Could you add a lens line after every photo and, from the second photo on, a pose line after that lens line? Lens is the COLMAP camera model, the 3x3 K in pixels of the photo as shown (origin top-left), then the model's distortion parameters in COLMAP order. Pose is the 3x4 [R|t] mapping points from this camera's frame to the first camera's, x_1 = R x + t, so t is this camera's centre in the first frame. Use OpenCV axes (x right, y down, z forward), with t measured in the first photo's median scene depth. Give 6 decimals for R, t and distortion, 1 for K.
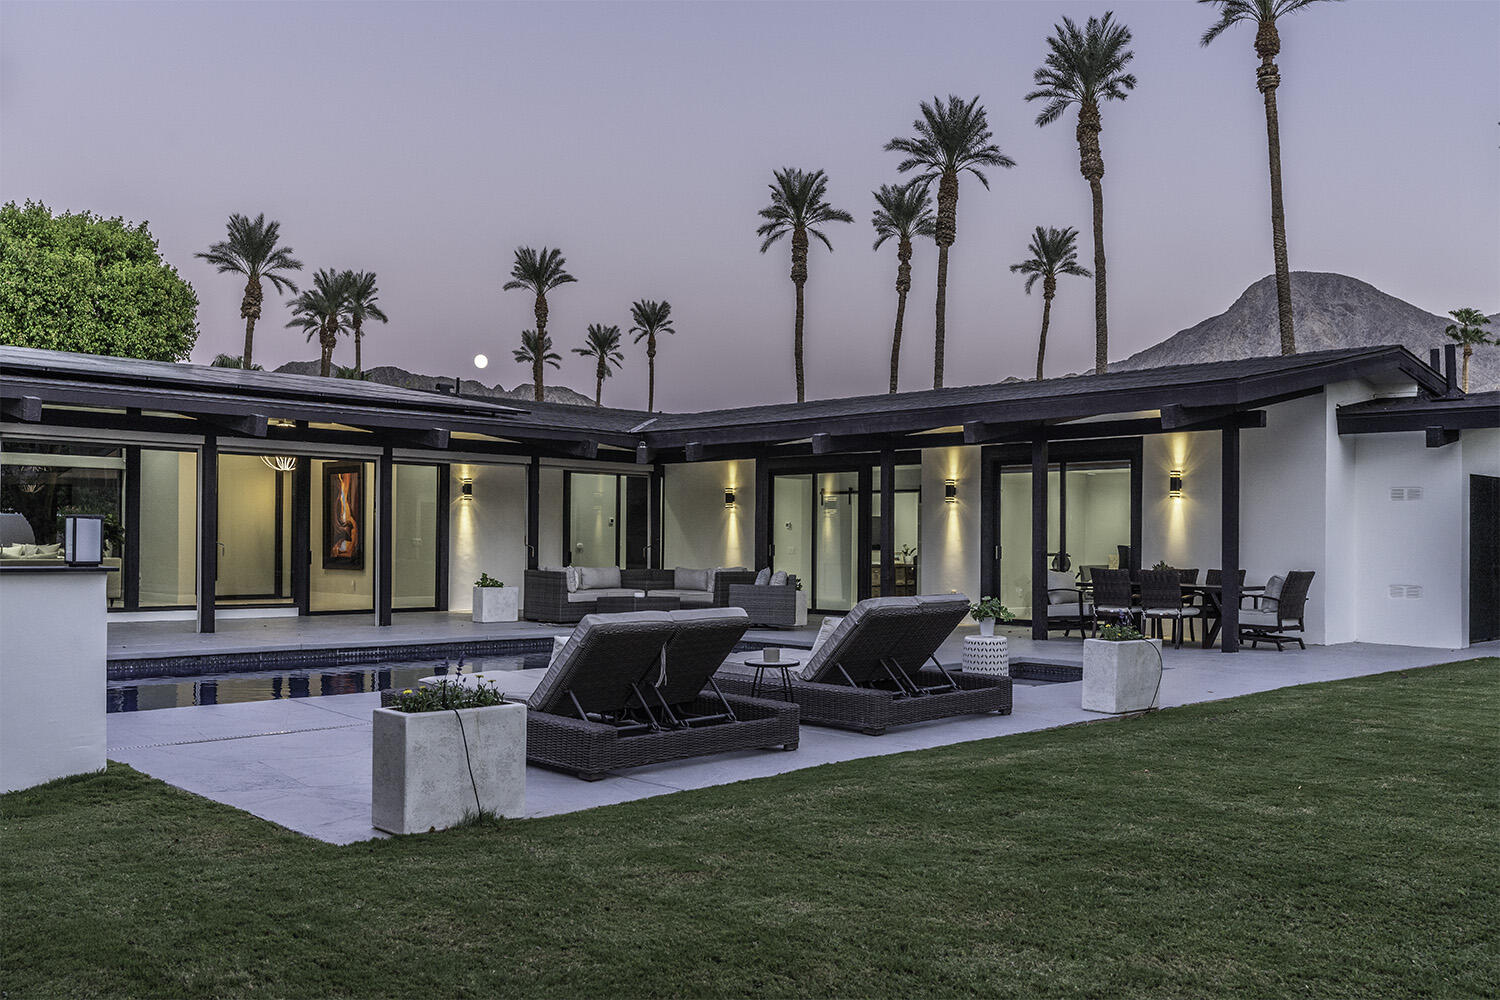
lens RADIAL K [[1379.1, 0, 724.6], [0, 1379.1, 523.6], [0, 0, 1]] dist [0.005711, 0.000000]
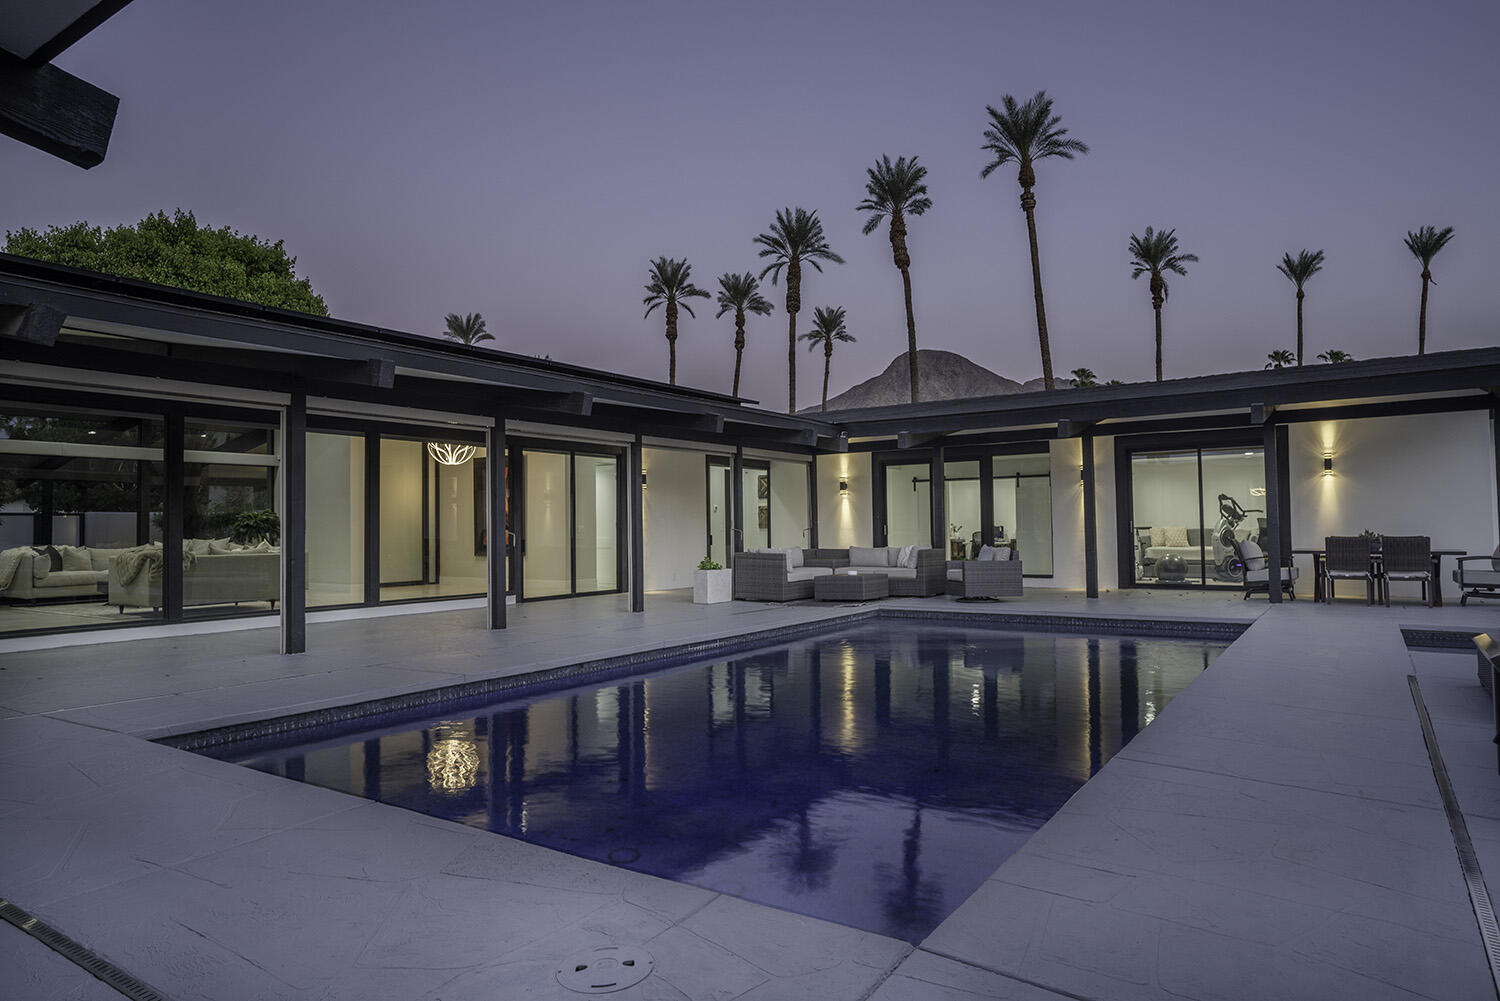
lens RADIAL K [[933.7, 0, 739.1], [0, 933.7, 476.5], [0, 0, 1]] dist [-0.020509, 0.008584]
pose [[0.979204, -0.009469, 0.202659, -0.108241], [0.017755, 0.999077, -0.039110, 0.001184], [-0.202102, 0.041895, 0.978468, 0.109638]]
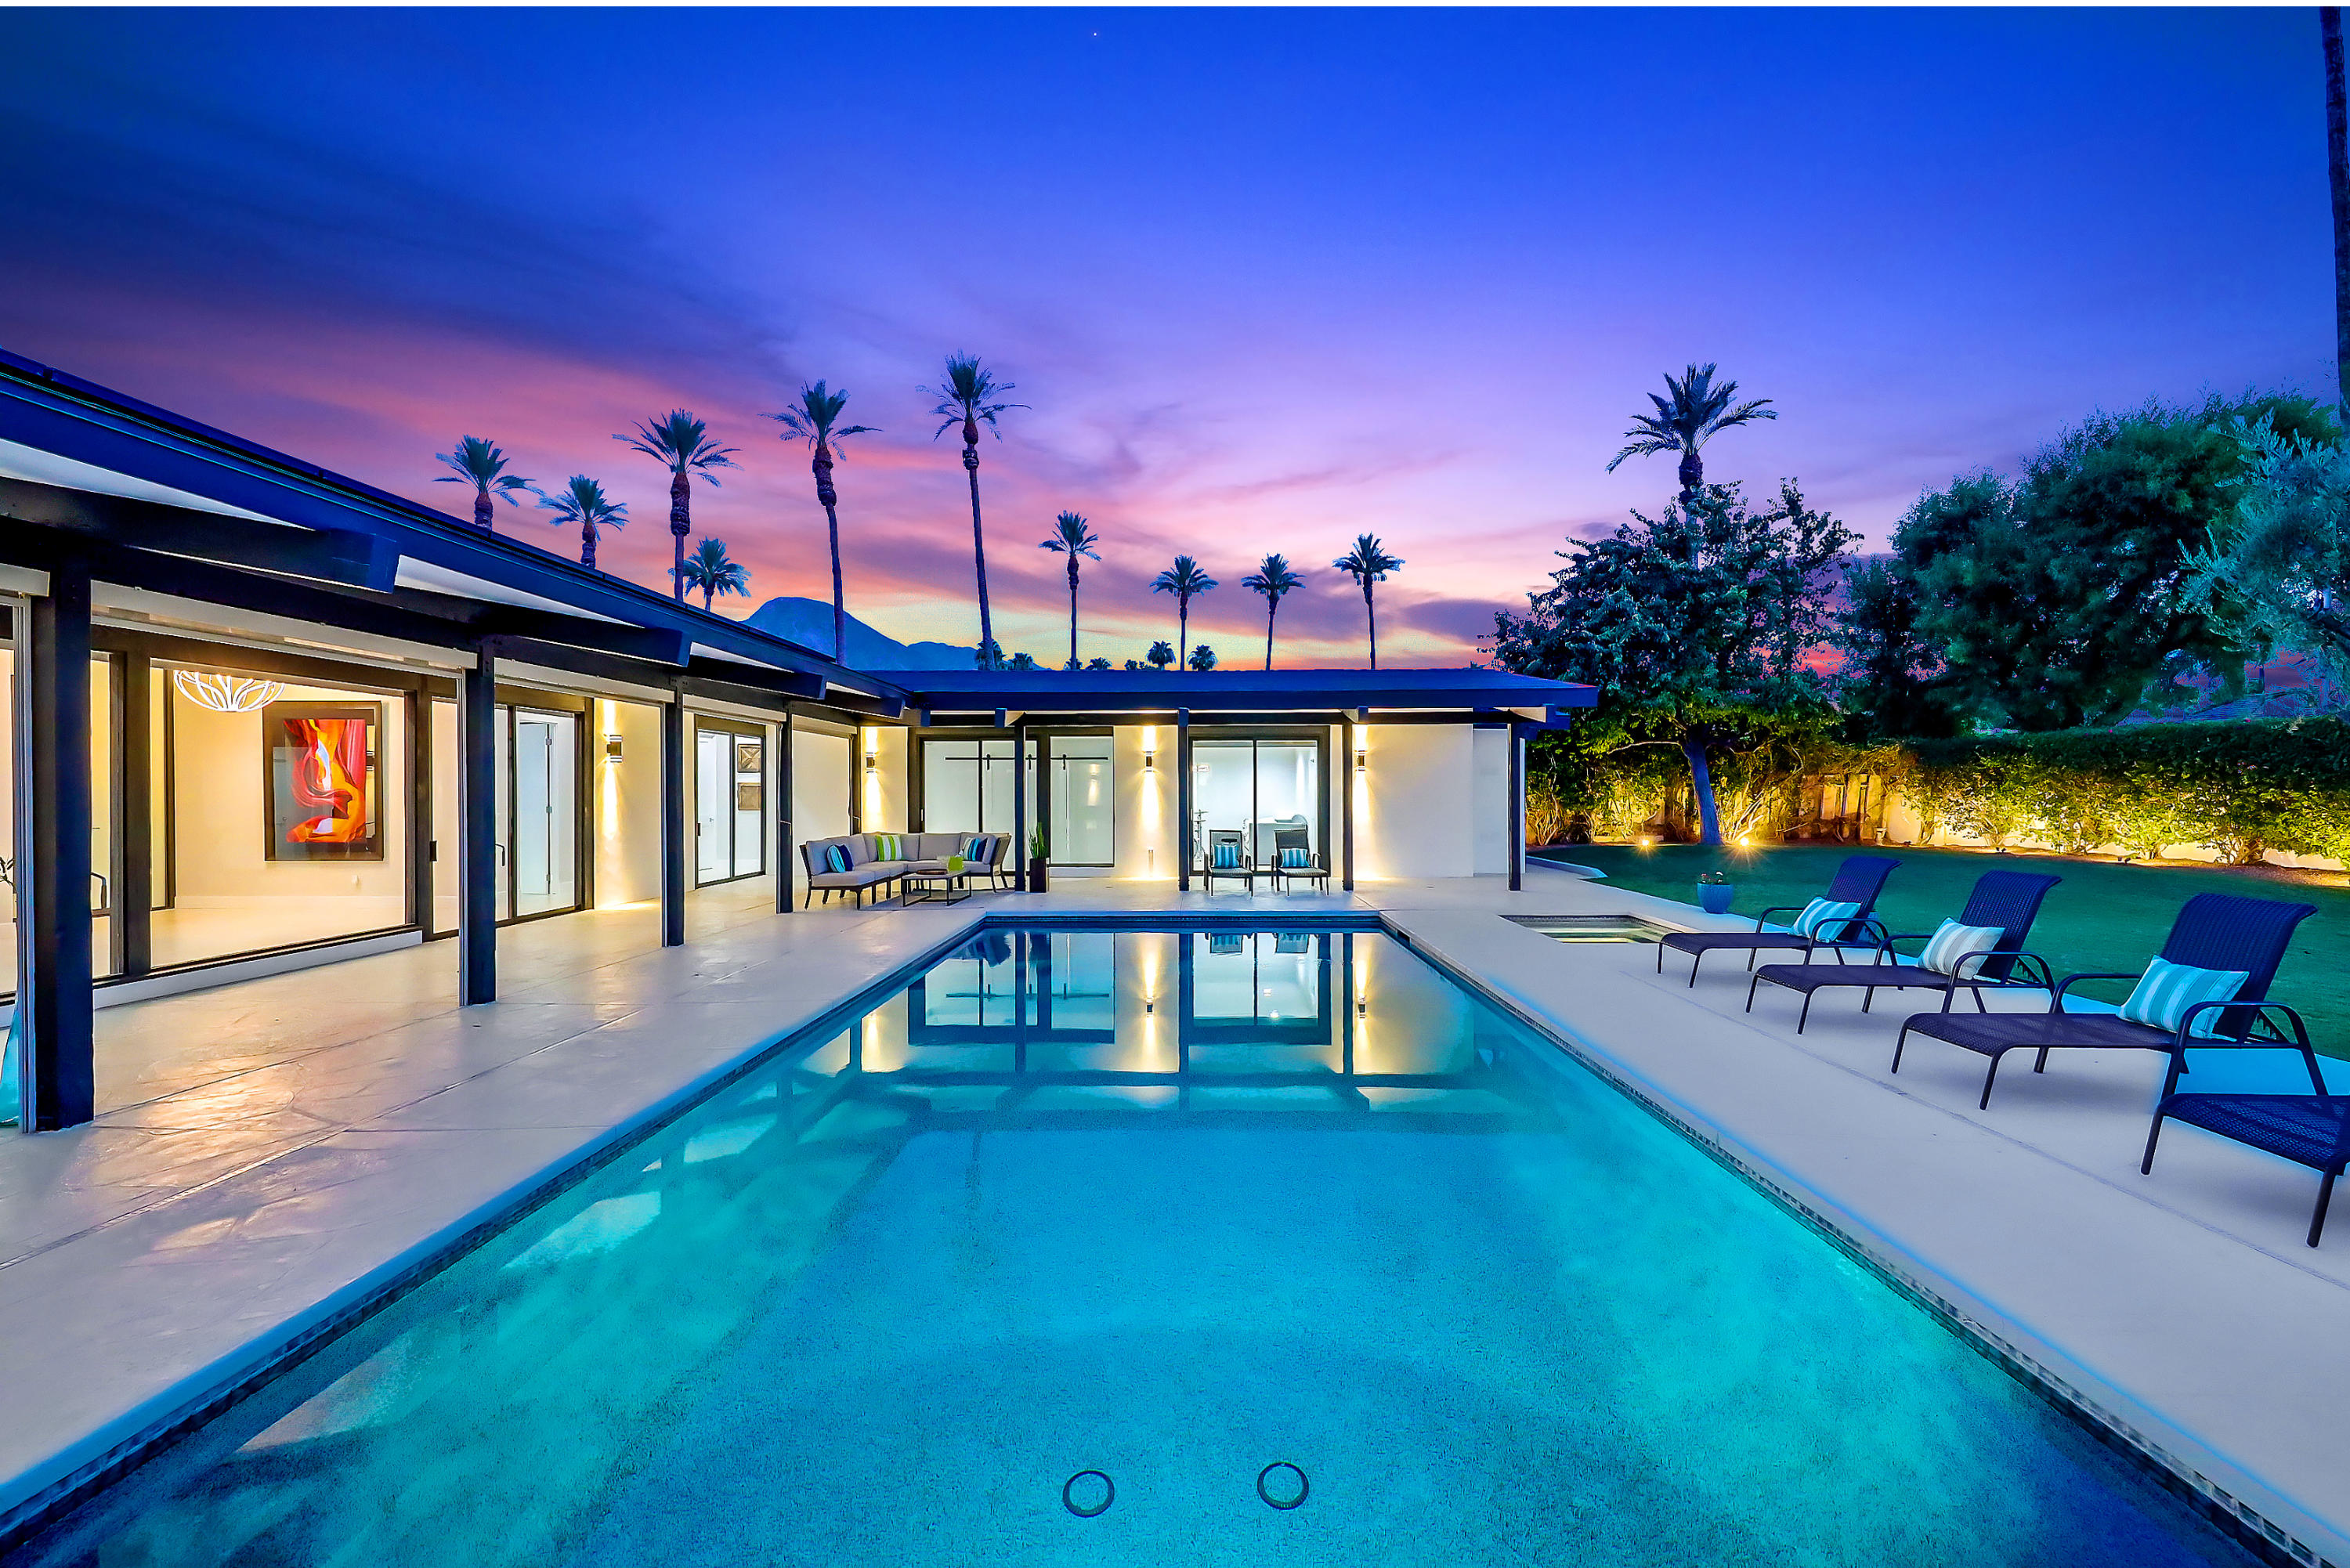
lens RADIAL K [[945.4, 0, 1211.3], [0, 945.4, 782.8], [0, 0, 1]] dist [-0.001679, -0.000847]
pose [[0.681784, -0.003103, 0.731547, -0.143392], [-0.005594, 0.999940, 0.009455, -0.005371], [-0.731533, -0.010539, 0.681725, 0.163950]]
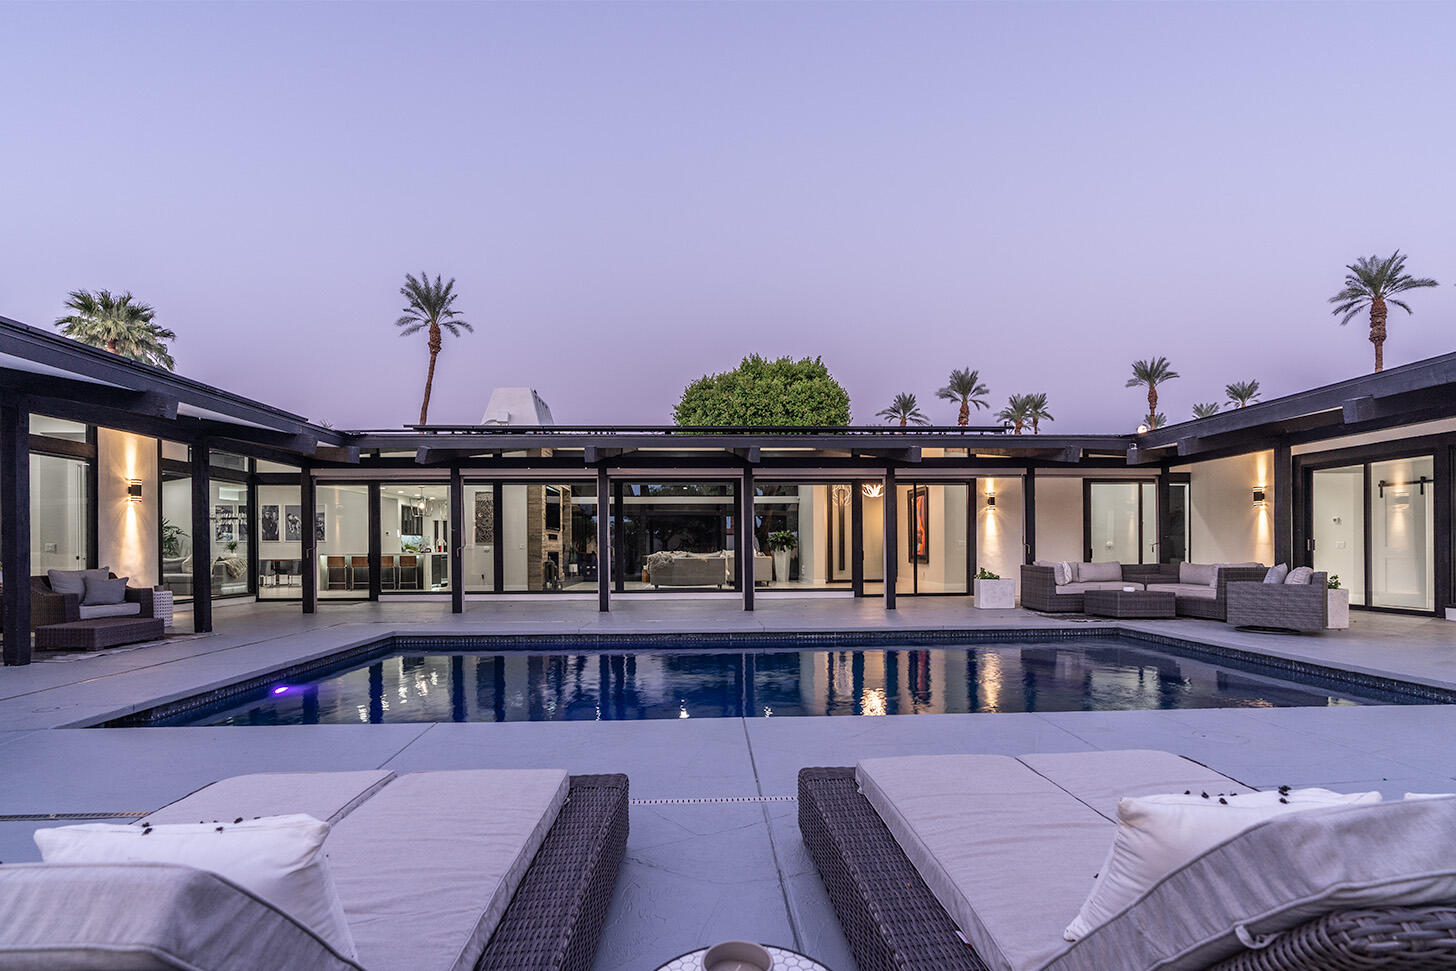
lens RADIAL K [[677.4, 0, 720.8], [0, 677.4, 546.6], [0, 0, 1]] dist [-0.000473, 0.001490]
pose [[0.747859, -0.015039, -0.663687, 0.017634], [0.023179, 0.999725, 0.003465, 0.003782], [0.663453, -0.017975, 0.748002, 0.150135]]
